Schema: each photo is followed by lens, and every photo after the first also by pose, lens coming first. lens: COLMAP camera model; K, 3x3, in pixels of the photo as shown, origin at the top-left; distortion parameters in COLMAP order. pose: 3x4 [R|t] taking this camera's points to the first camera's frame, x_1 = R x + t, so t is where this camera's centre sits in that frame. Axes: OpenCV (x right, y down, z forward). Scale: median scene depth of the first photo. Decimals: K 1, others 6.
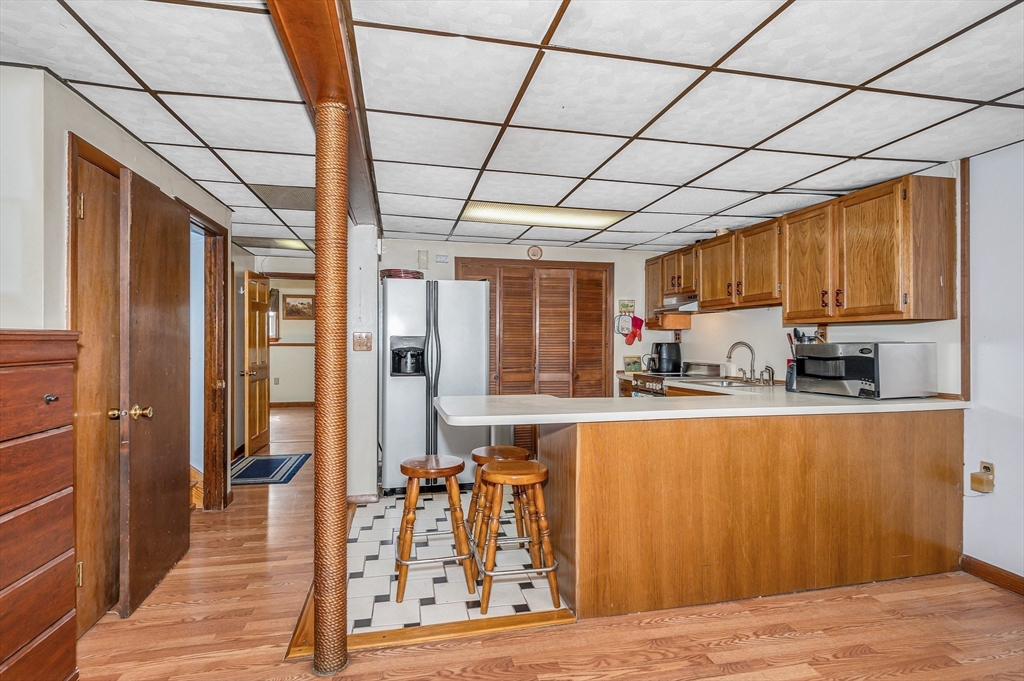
lens RADIAL K [[492.4, 0, 535.1], [0, 492.4, 343.9], [0, 0, 1]] dist [-0.000334, -0.000246]
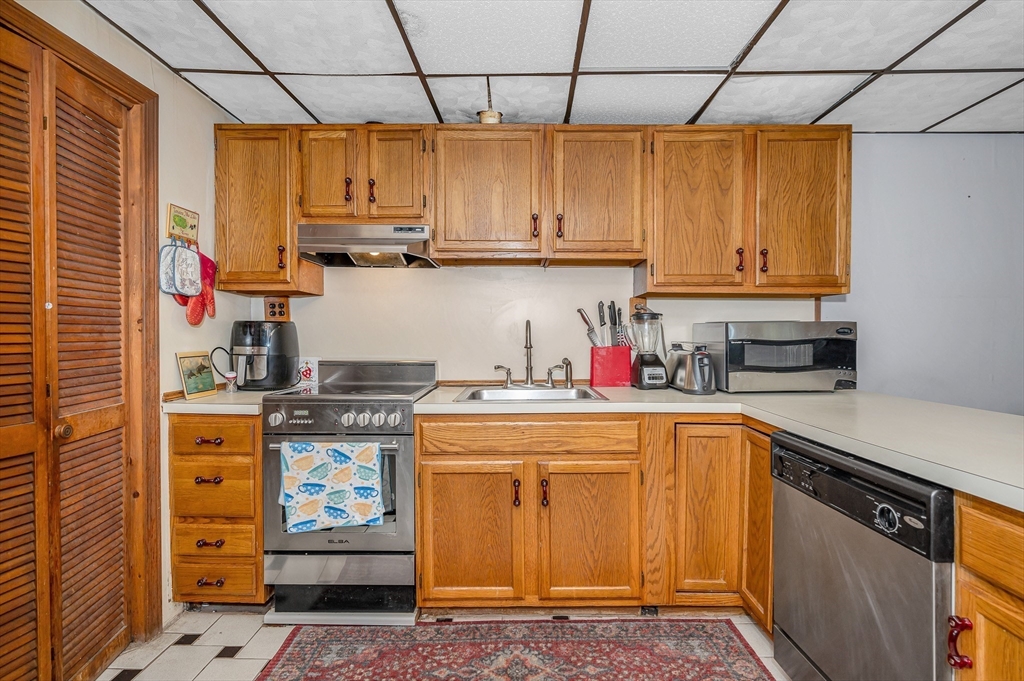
lens RADIAL K [[493.7, 0, 548.4], [0, 493.7, 342.9], [0, 0, 1]] dist [0.000534, -0.000733]
pose [[0.283646, -0.017836, 0.958763, -0.134124], [0.000637, 0.999830, 0.018411, 0.011930], [-0.958929, -0.004611, 0.283609, 0.783849]]
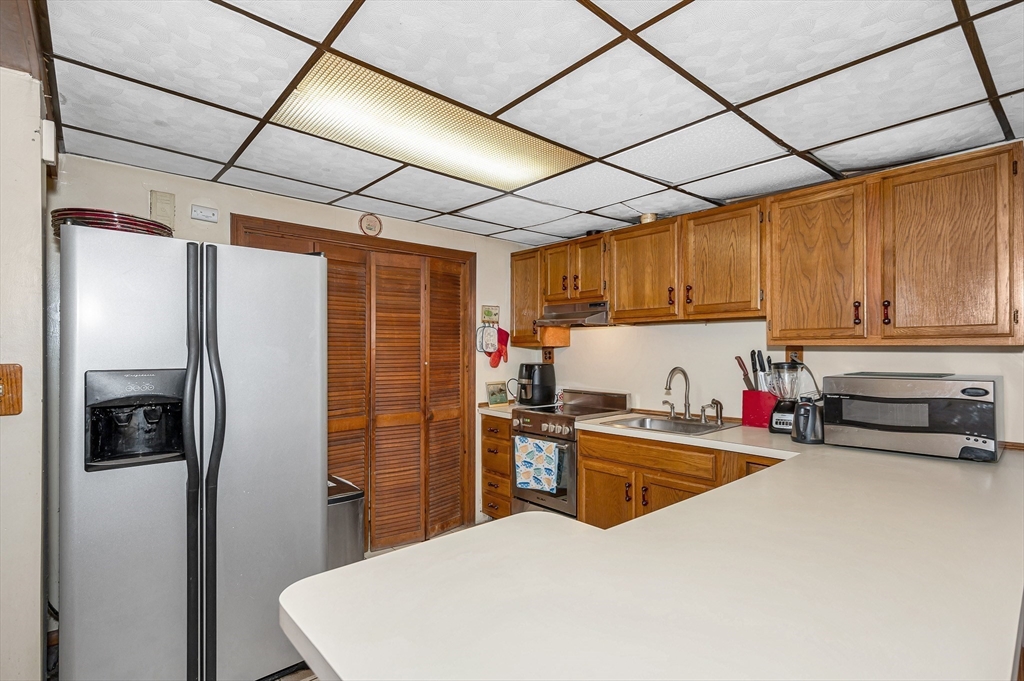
lens RADIAL K [[493.7, 0, 505.1], [0, 493.7, 351.1], [0, 0, 1]] dist [0.000534, -0.000733]
pose [[0.907632, 0.000761, 0.419766, -0.128641], [0.000393, 0.999996, -0.002663, -0.025480], [-0.419767, 0.002582, 0.907628, 0.417040]]
